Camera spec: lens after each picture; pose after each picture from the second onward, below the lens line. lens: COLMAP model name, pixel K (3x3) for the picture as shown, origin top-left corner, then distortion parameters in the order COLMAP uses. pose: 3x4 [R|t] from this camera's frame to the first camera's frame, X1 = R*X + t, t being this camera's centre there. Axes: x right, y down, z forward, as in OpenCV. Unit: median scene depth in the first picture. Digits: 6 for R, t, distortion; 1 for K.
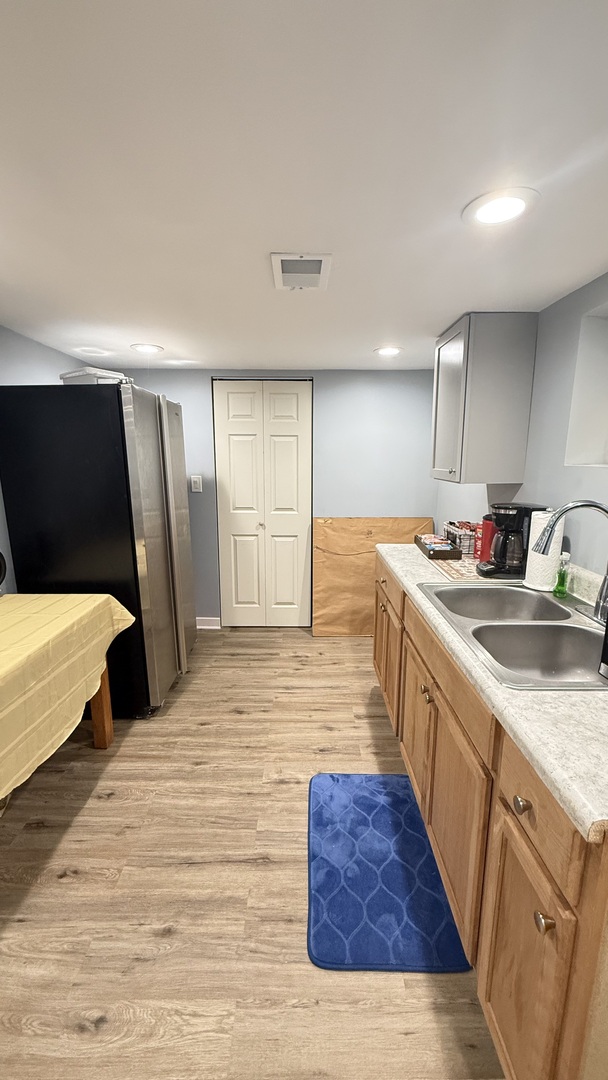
lens RADIAL K [[431.9, 0, 306.7], [0, 431.9, 541.7], [0, 0, 1]] dist [0.002119, -0.000076]
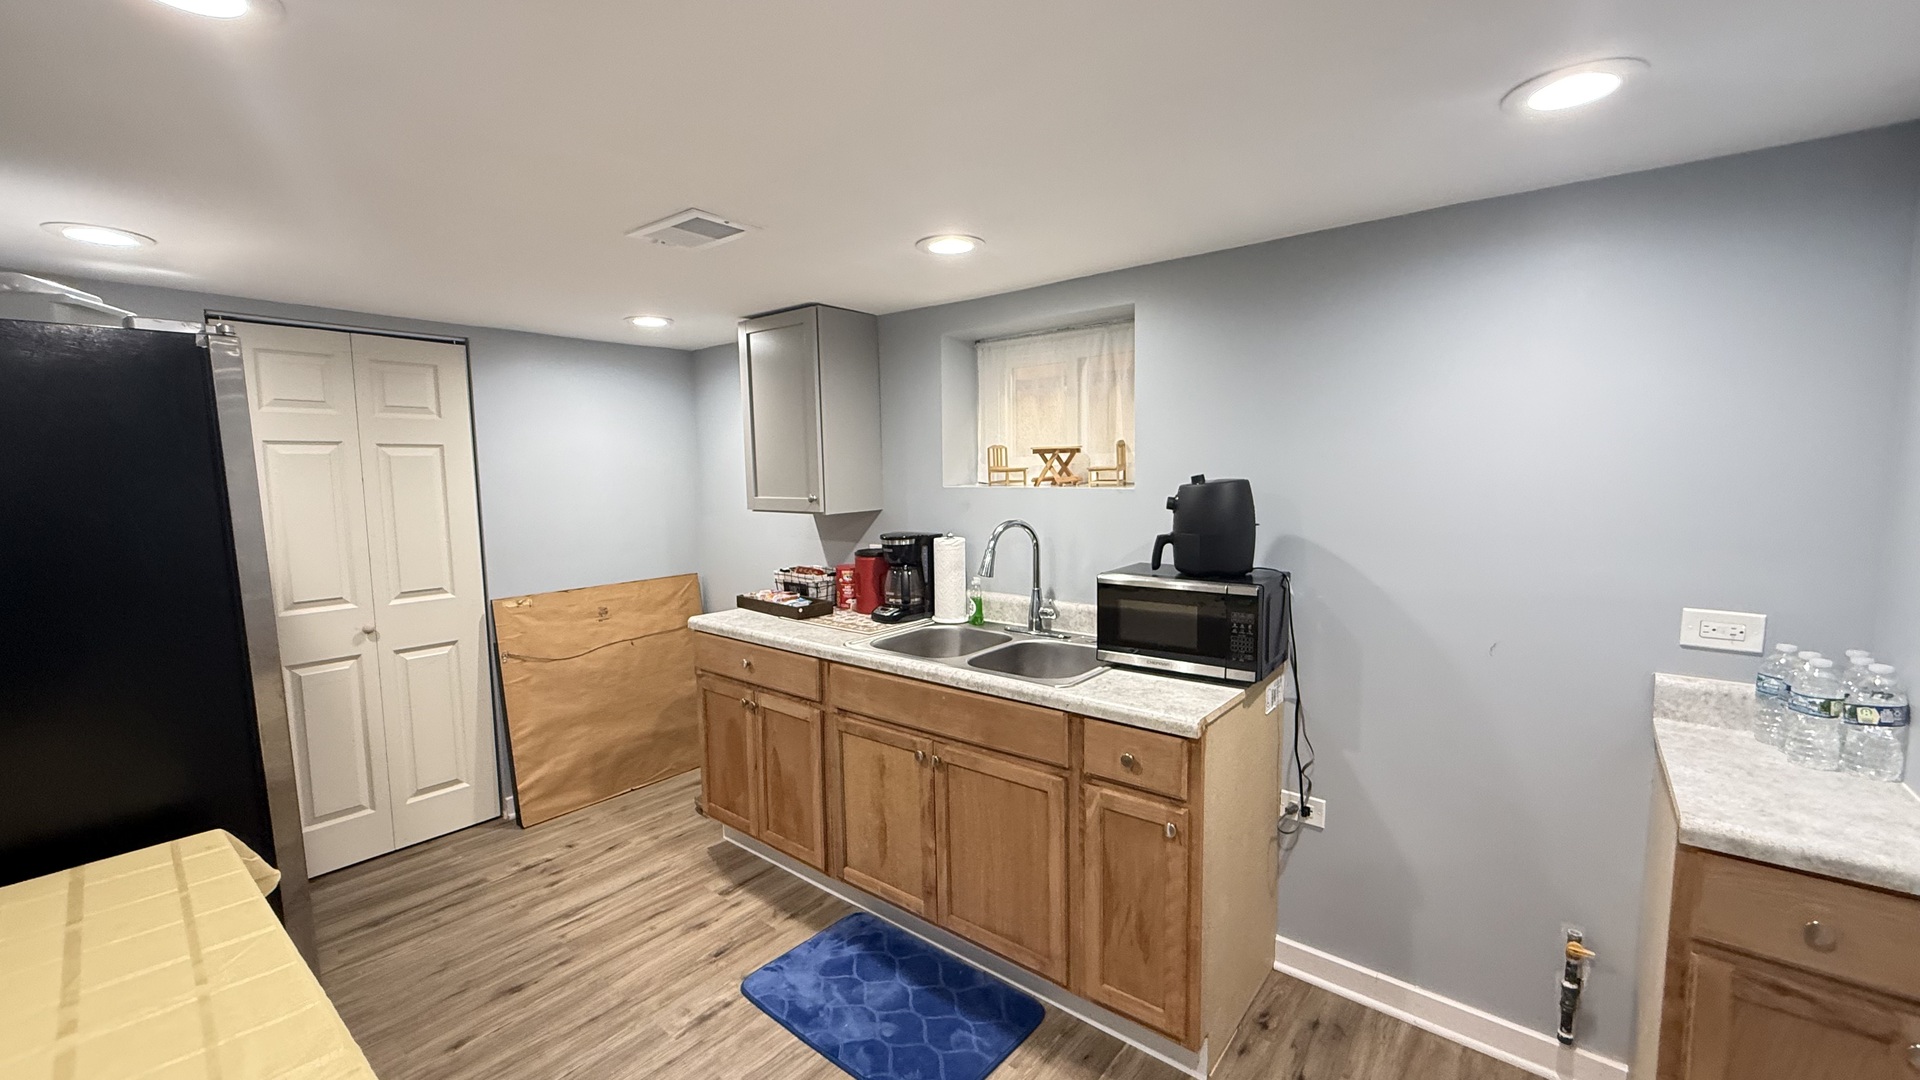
lens RADIAL K [[767.8, 0, 959.2], [0, 767.8, 544.5], [0, 0, 1]] dist [0.002119, -0.000076]
pose [[0.626220, -0.088135, 0.774649, -0.469024], [0.167590, 0.985580, -0.023345, -0.008135], [-0.761421, 0.144442, 0.631961, -0.033480]]
